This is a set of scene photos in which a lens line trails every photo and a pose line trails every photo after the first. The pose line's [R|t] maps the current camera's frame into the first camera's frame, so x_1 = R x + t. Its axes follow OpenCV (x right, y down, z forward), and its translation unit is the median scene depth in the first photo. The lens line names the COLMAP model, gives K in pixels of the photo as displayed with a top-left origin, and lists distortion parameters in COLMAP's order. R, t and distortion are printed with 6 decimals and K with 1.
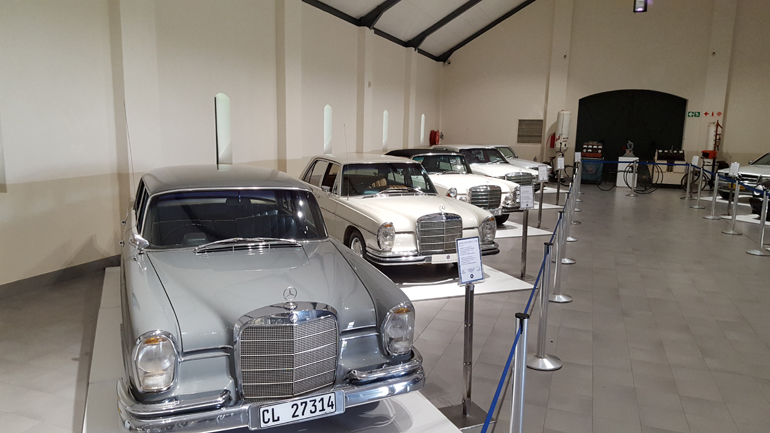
lens RADIAL K [[558.5, 0, 360.9], [0, 558.5, 226.6], [0, 0, 1]] dist [0.003412, -0.035160]
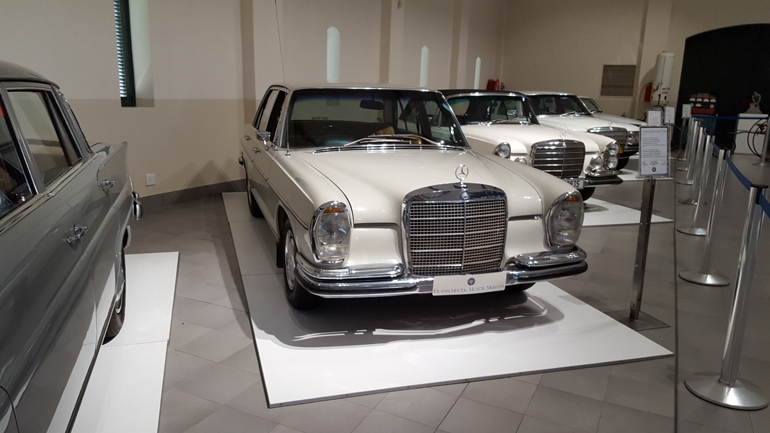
lens RADIAL K [[558.5, 0, 369.0], [0, 558.5, 230.7], [0, 0, 1]] dist [0.003412, -0.035160]
pose [[0.994944, 0.025385, -0.097174, 0.077688], [-0.019282, 0.997812, 0.063235, -0.008879], [0.098567, -0.061041, 0.993257, 0.363964]]
